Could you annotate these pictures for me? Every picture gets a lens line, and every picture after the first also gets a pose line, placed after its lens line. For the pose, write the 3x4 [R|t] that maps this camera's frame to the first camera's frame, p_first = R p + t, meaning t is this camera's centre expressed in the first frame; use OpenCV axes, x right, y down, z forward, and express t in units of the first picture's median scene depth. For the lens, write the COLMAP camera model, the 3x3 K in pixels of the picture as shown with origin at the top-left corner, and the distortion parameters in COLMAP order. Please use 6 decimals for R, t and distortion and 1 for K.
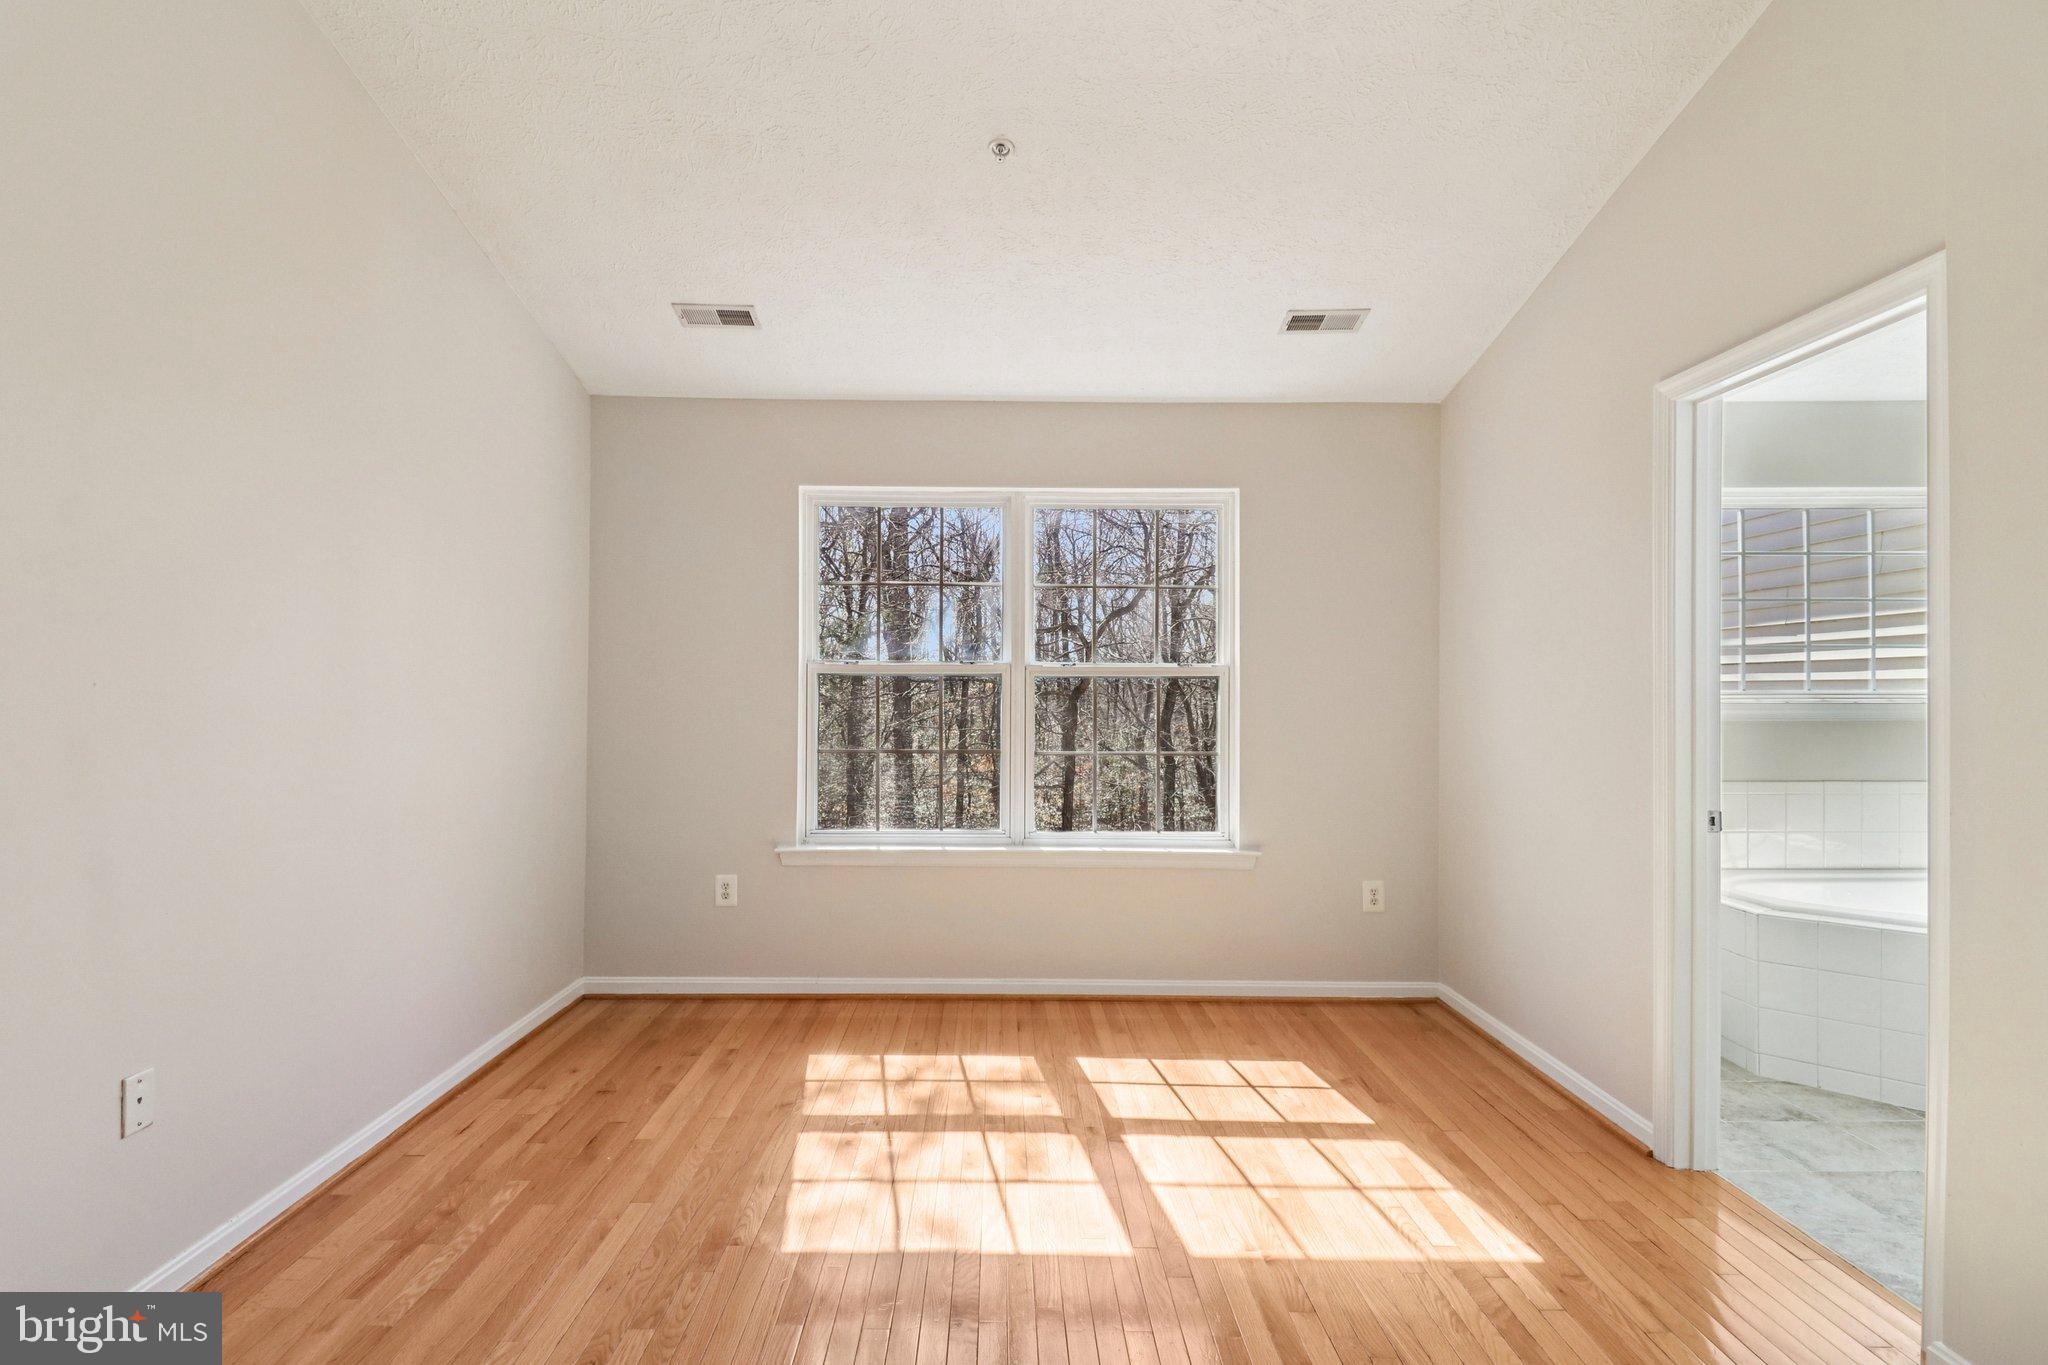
lens RADIAL K [[980.8, 0, 1014.1], [0, 980.8, 686.8], [0, 0, 1]] dist [0.001067, -0.000158]
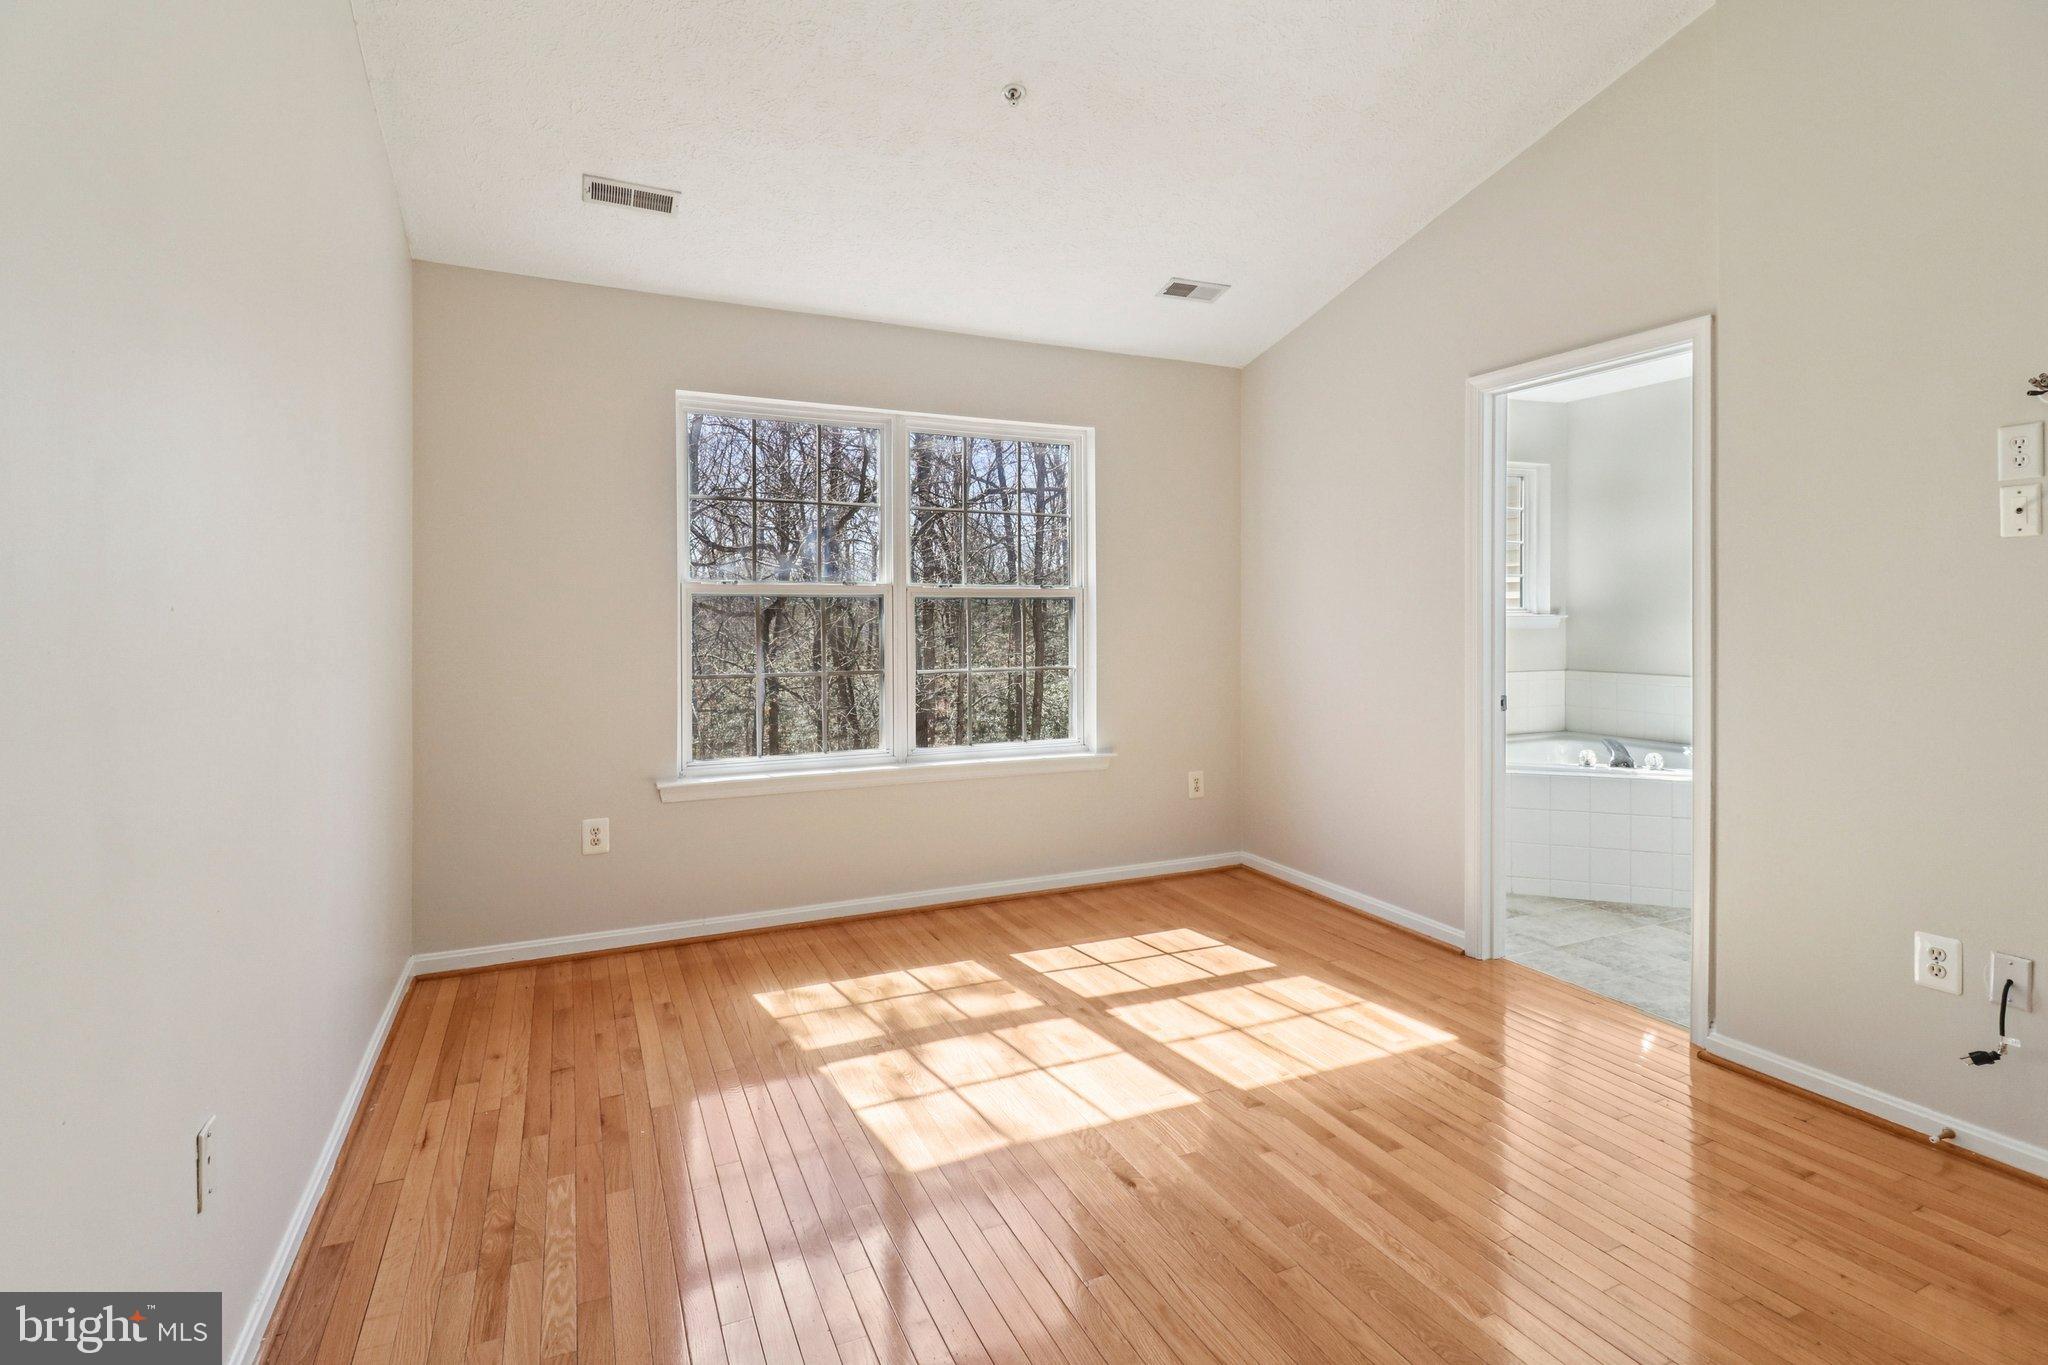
lens RADIAL K [[963.5, 0, 1020.6], [0, 963.5, 613.6], [0, 0, 1]] dist [0.001600, -0.000228]
pose [[0.910731, -0.006623, 0.412948, -0.342149], [0.007950, 0.999967, -0.001497, 0.010813], [-0.412924, 0.004646, 0.910753, 0.044254]]
